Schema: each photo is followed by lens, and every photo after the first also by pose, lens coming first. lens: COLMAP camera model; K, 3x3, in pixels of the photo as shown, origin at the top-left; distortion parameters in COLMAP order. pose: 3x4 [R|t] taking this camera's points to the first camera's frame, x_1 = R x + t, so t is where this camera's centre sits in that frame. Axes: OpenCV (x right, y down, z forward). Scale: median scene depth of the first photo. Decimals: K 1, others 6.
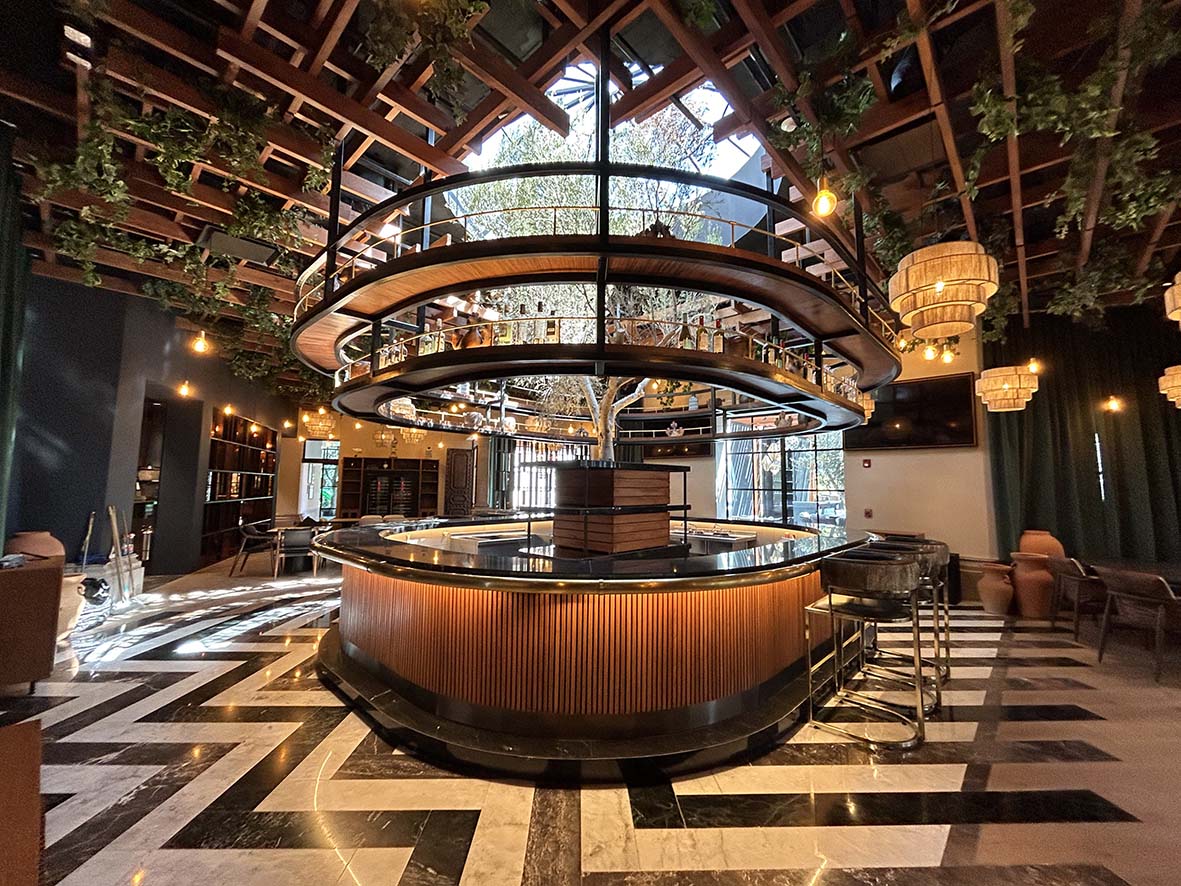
lens RADIAL K [[475.3, 0, 594.7], [0, 475.3, 445.3], [0, 0, 1]] dist [-0.000070, 0.000241]
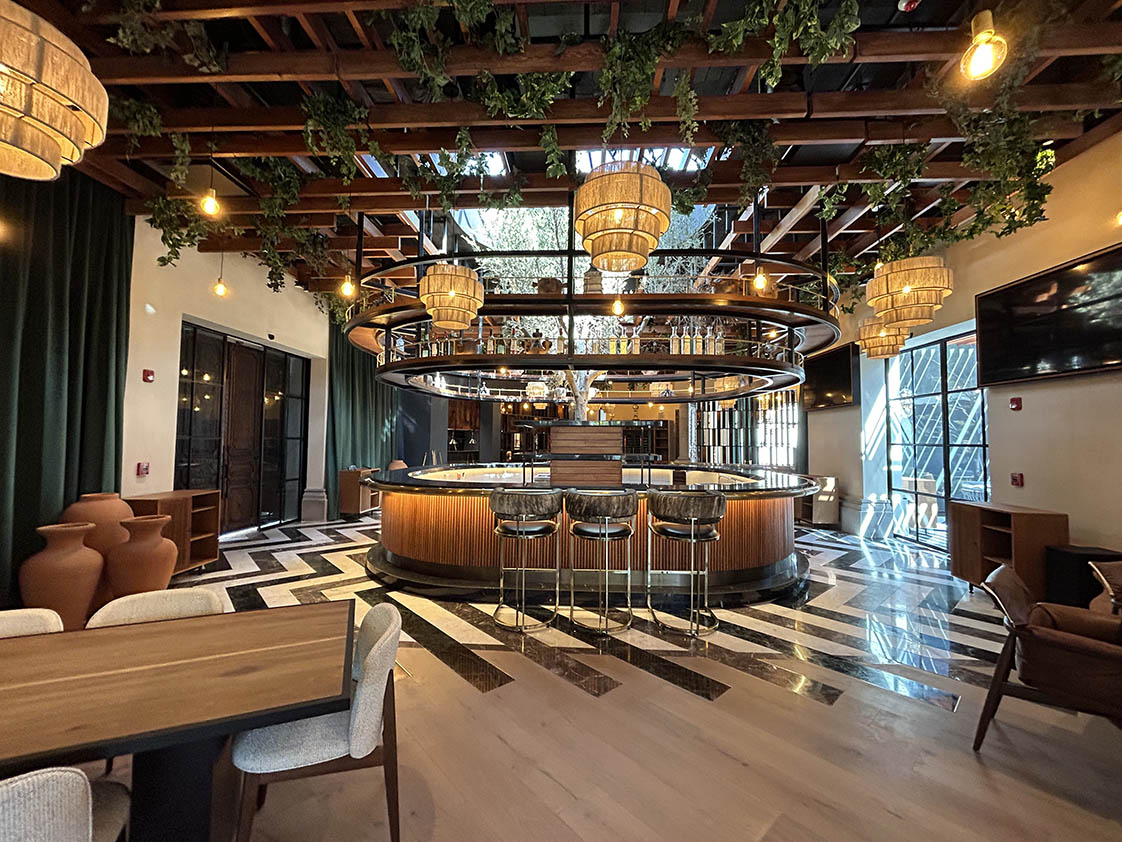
lens RADIAL K [[451.6, 0, 559.0], [0, 451.6, 419.2], [0, 0, 1]] dist [-0.000070, 0.000241]
pose [[0.646173, -0.039041, -0.762192, 0.710819], [0.060887, 0.998145, 0.000492, 0.022846], [0.760758, -0.046726, 0.647351, 0.129763]]
